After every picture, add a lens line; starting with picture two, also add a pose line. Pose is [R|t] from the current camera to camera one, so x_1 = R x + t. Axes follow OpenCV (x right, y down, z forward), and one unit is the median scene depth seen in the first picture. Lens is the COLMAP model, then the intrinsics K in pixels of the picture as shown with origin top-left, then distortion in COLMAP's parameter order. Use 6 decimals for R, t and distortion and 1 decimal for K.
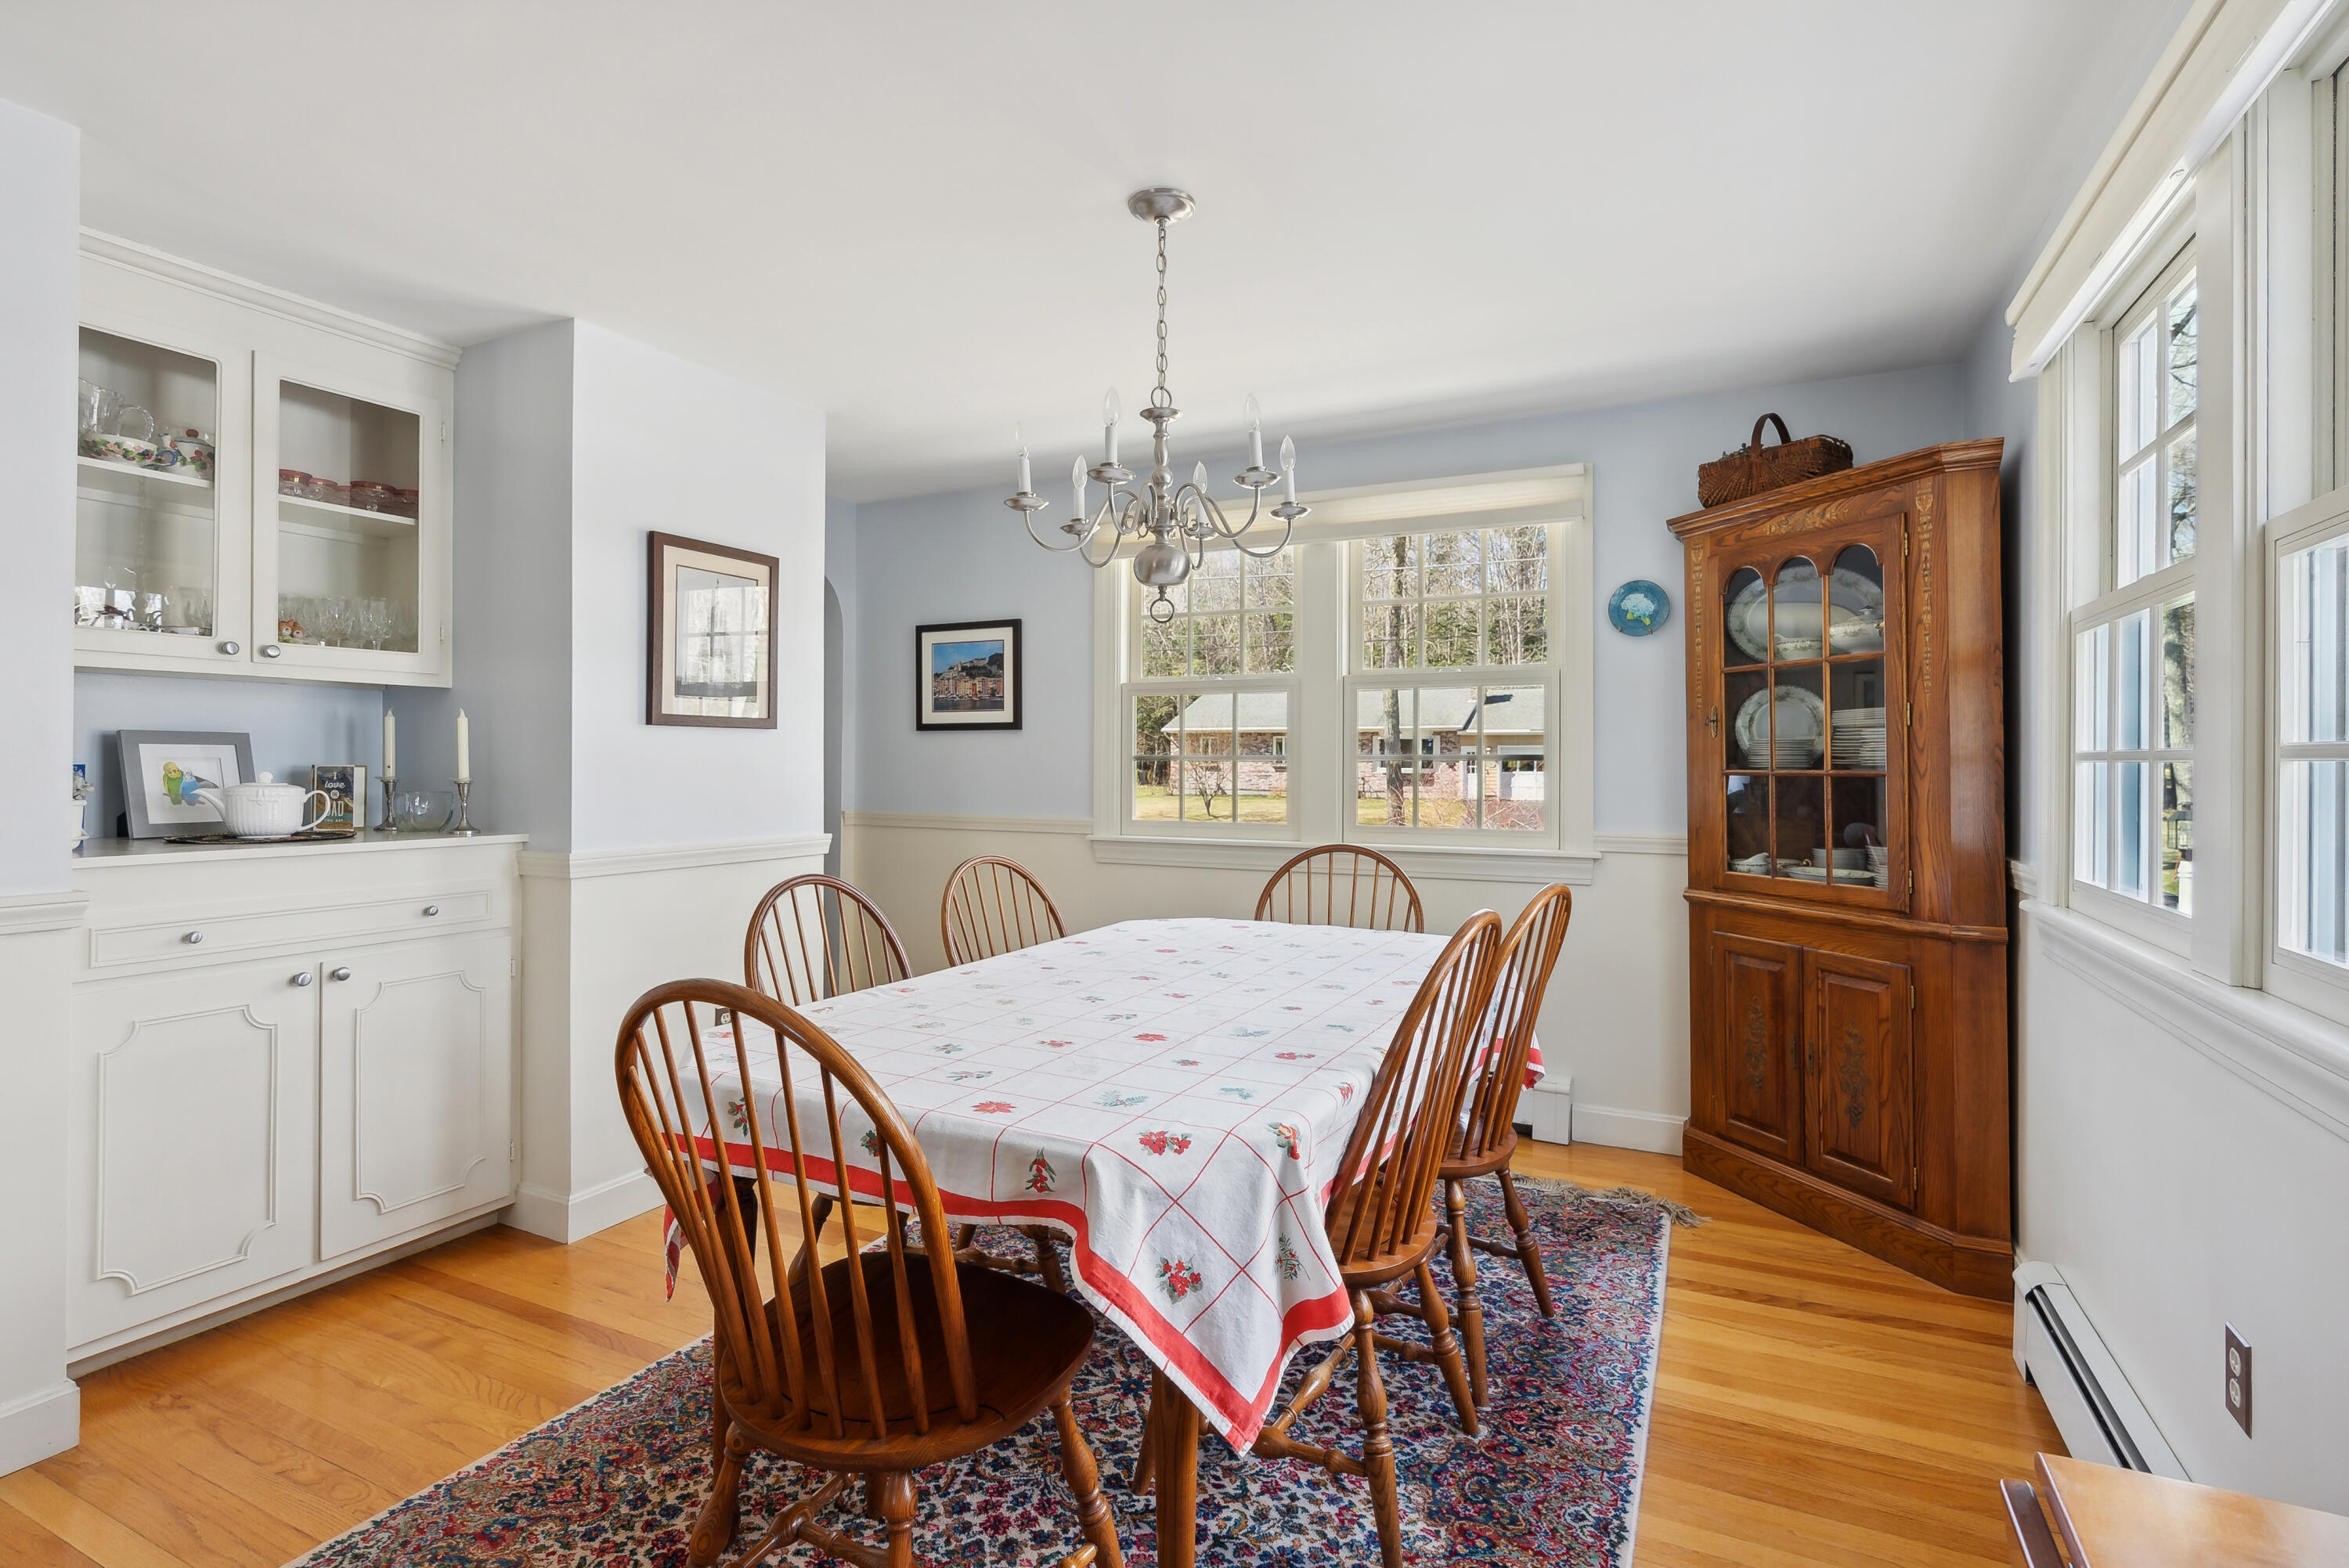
lens RADIAL K [[1113.7, 0, 1171.3], [0, 1113.7, 770.0], [0, 0, 1]] dist [-0.003253, -0.000857]
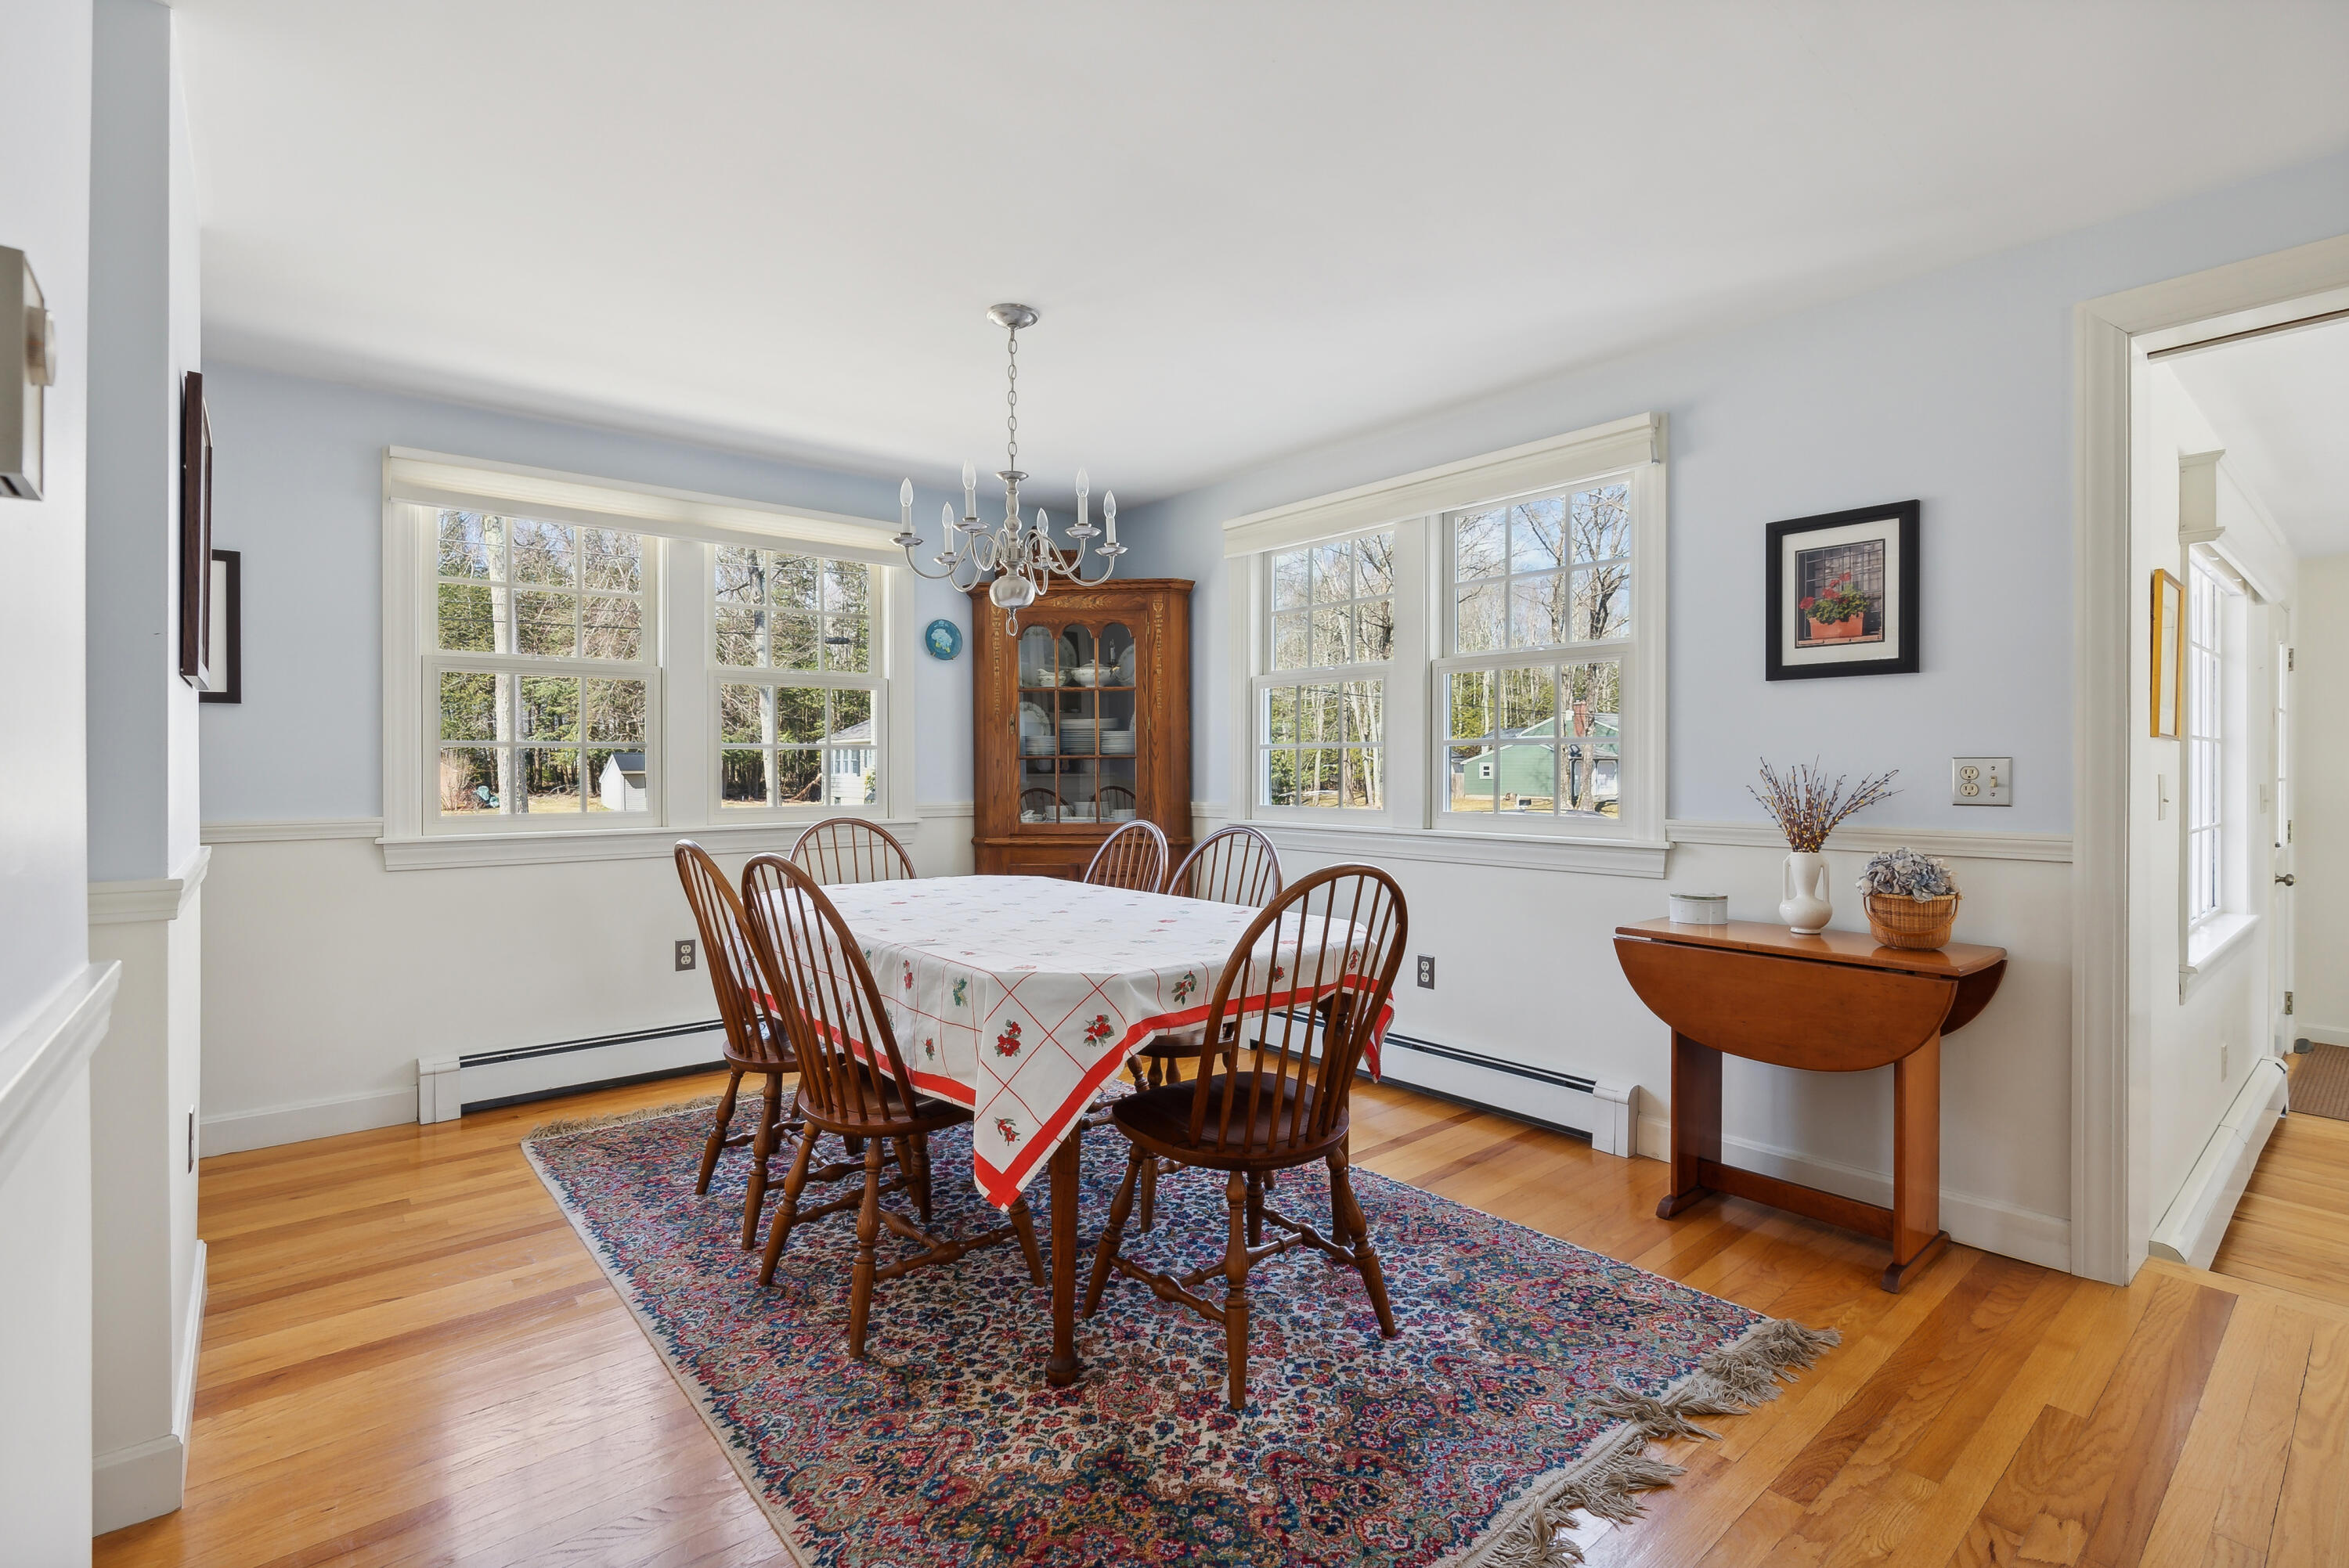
lens RADIAL K [[1082.6, 0, 1189.5], [0, 1082.6, 774.3], [0, 0, 1]] dist [-0.007190, -0.000008]
pose [[0.384515, -0.009681, 0.923068, -0.772190], [0.010346, 0.999927, 0.006177, 0.017865], [-0.923061, 0.007175, 0.384587, 0.224931]]
